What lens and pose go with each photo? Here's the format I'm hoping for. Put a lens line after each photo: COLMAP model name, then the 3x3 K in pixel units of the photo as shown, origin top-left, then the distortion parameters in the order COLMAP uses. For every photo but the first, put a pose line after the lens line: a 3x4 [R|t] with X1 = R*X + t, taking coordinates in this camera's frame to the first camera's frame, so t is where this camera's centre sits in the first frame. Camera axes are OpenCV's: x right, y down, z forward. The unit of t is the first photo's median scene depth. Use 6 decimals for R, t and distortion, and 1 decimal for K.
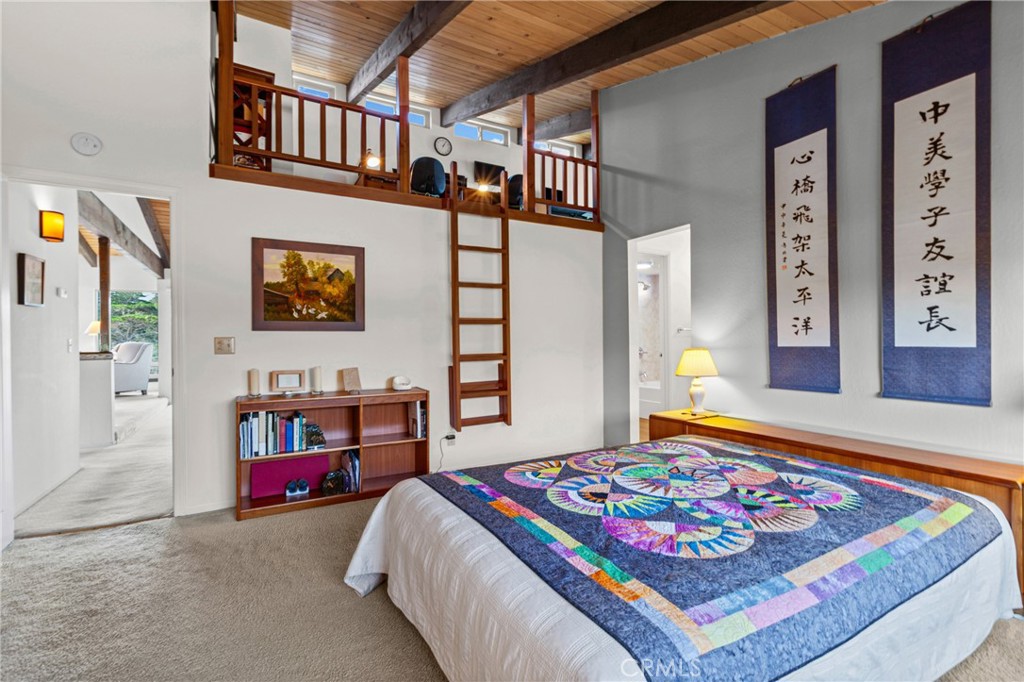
lens RADIAL K [[471.6, 0, 518.0], [0, 471.6, 338.0], [0, 0, 1]] dist [-0.002972, -0.000082]
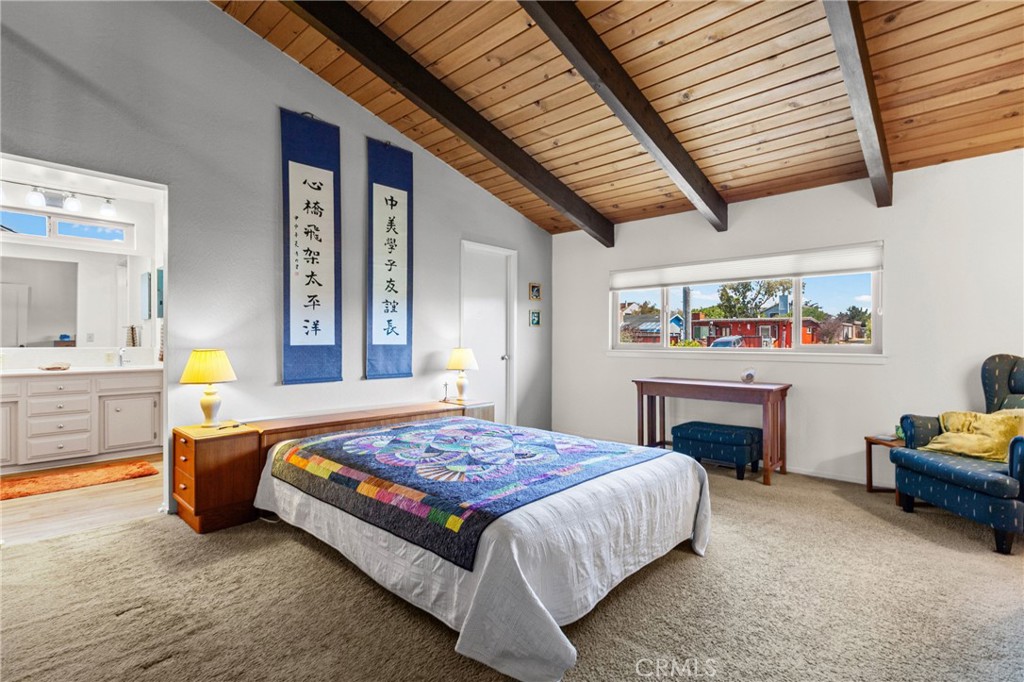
lens RADIAL K [[471.6, 0, 516.5], [0, 471.6, 342.2], [0, 0, 1]] dist [-0.002972, -0.000082]
pose [[-0.291531, 0.008337, 0.956525, -0.686146], [-0.004502, 0.999939, -0.010088, 0.021445], [-0.956551, -0.007247, -0.291476, 0.886027]]
